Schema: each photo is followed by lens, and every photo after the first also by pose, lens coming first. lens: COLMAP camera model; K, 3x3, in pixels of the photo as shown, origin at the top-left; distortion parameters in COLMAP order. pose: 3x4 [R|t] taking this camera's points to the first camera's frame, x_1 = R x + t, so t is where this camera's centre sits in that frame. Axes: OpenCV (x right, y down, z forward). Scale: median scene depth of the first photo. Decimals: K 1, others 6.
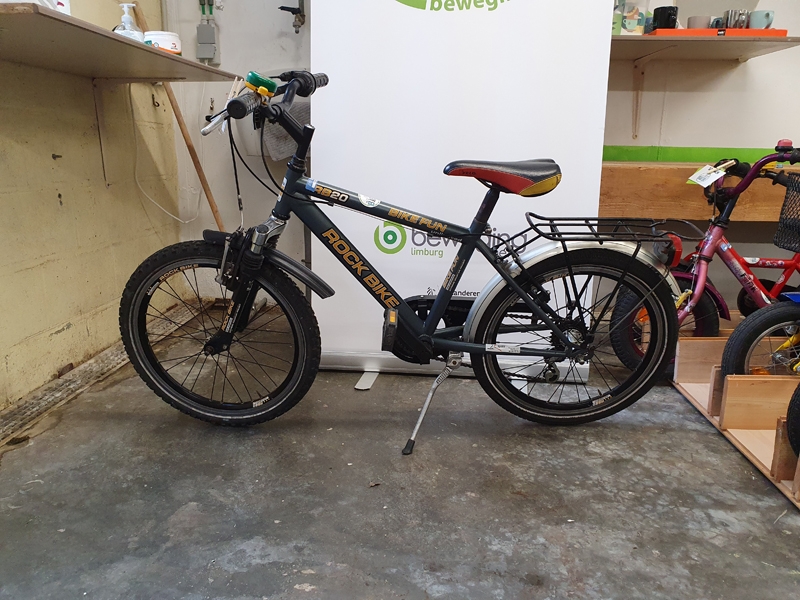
lens RADIAL K [[604.1, 0, 410.5], [0, 604.1, 284.3], [0, 0, 1]] dist [0.019197, -0.017700]
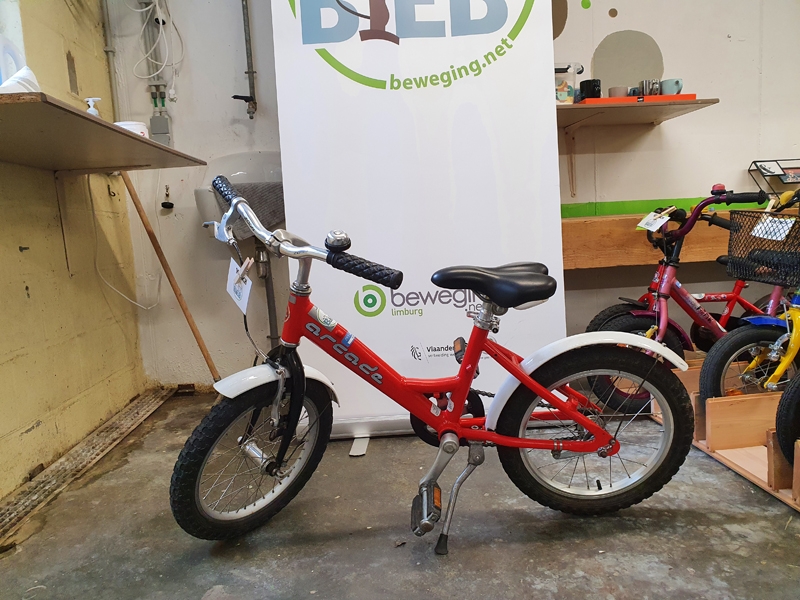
lens RADIAL K [[604.1, 0, 391.3], [0, 604.1, 289.9], [0, 0, 1]] dist [0.019197, -0.017700]
pose [[0.990240, -0.081194, 0.113281, -0.117949], [0.094708, 0.988305, -0.119515, 0.030236], [-0.102252, 0.129077, 0.986349, -0.019535]]
